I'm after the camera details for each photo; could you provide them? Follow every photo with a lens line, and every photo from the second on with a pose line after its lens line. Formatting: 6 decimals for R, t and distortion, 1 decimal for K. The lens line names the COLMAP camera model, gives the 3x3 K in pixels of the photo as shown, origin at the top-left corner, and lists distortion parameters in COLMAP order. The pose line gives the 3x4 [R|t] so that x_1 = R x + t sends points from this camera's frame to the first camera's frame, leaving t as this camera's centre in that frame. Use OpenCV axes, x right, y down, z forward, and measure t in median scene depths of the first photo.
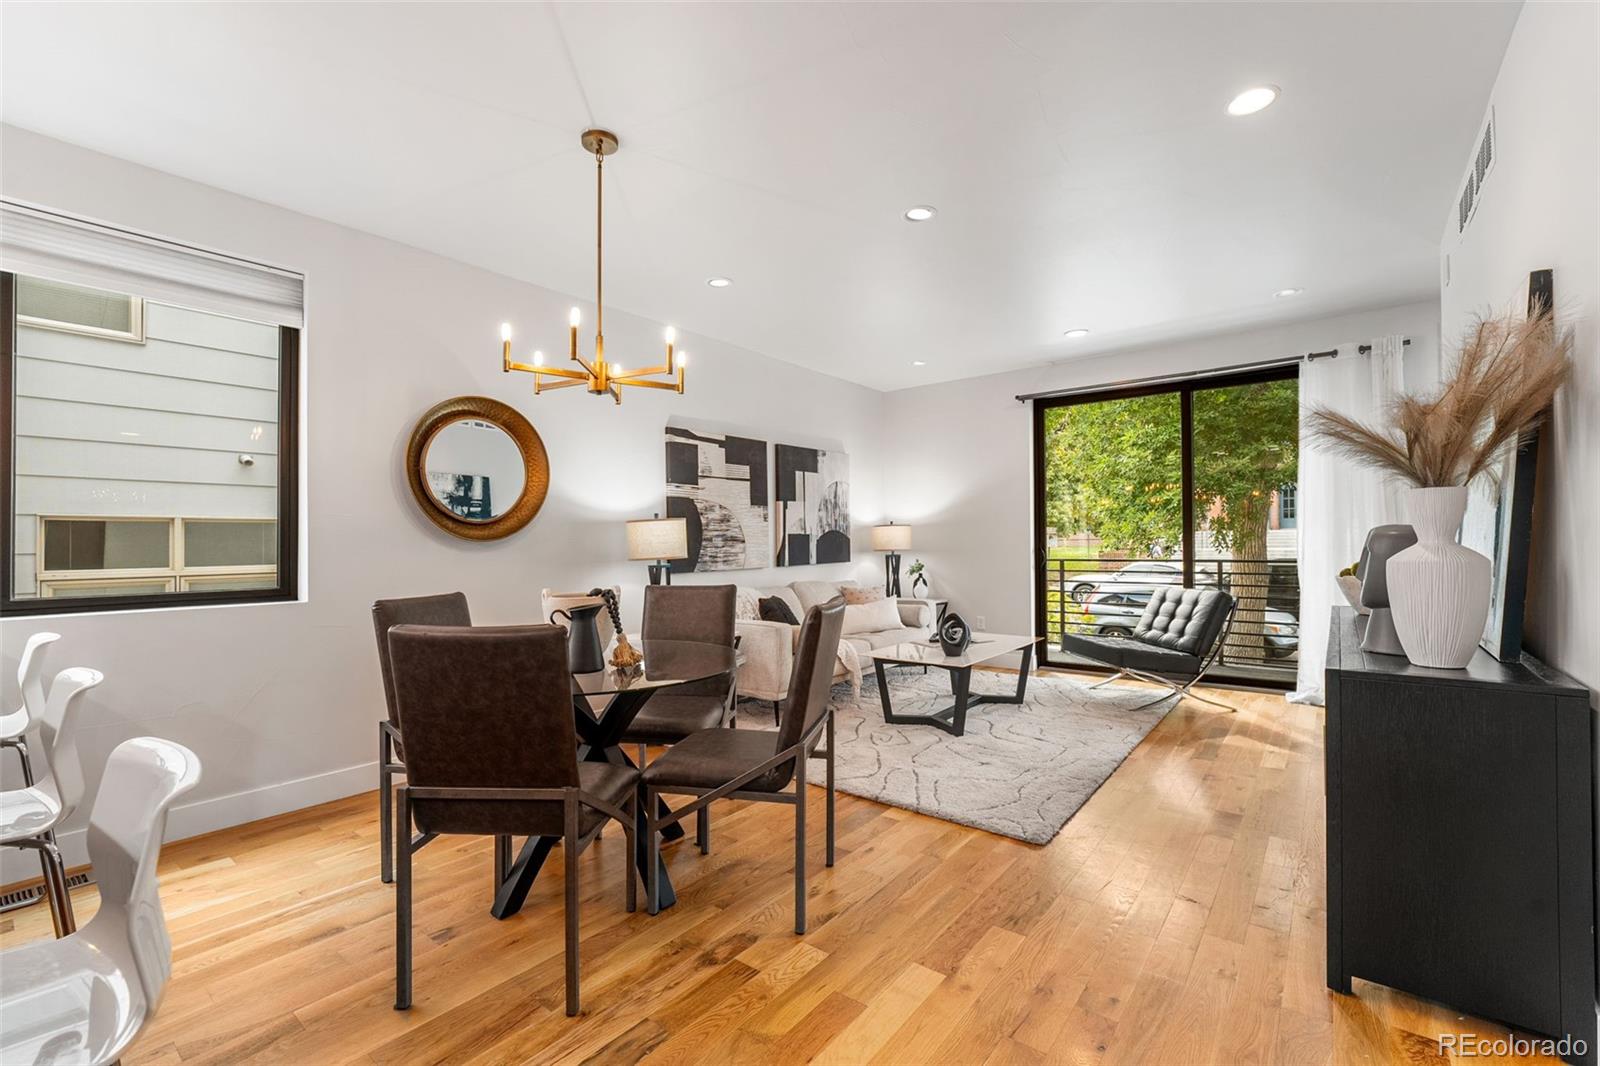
lens RADIAL K [[672.1, 0, 808.2], [0, 672.1, 543.2], [0, 0, 1]] dist [-0.017242, 0.000112]
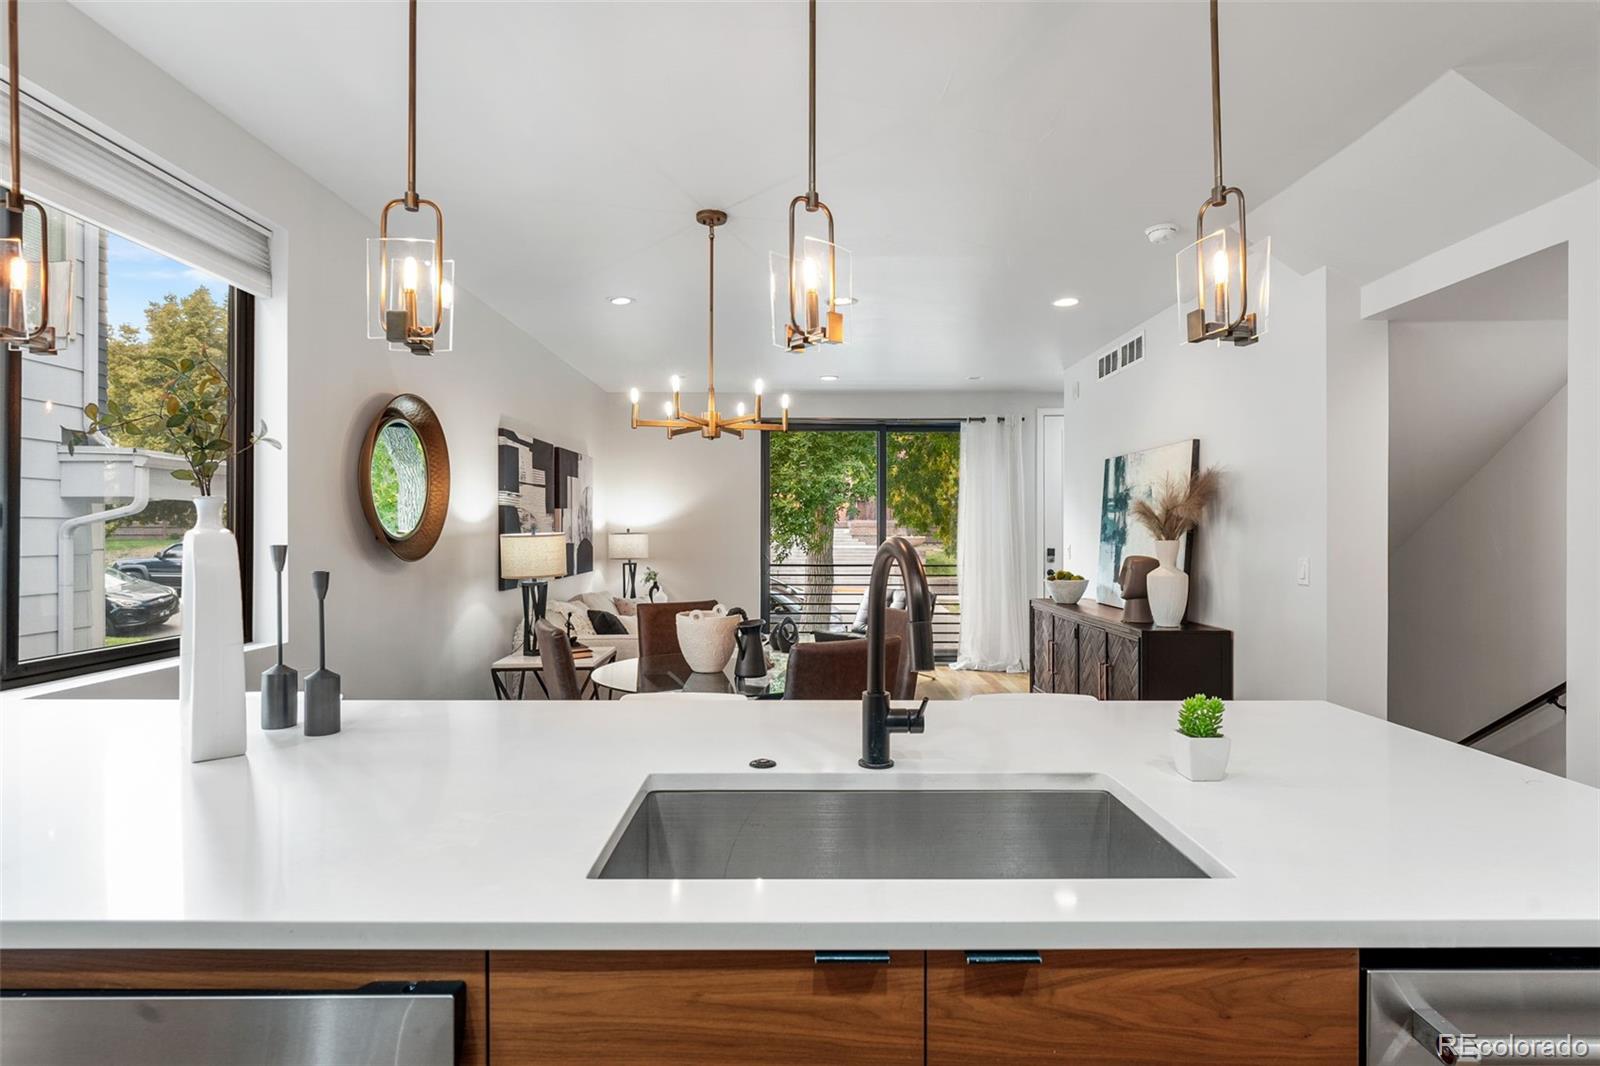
lens RADIAL K [[791.5, 0, 800.4], [0, 791.5, 537.2], [0, 0, 1]] dist [-0.001927, -0.000147]
pose [[0.787206, 0.008760, 0.616628, -0.535052], [-0.008927, 0.999956, -0.002809, -0.026574], [-0.616625, -0.003293, 0.787250, -0.085098]]
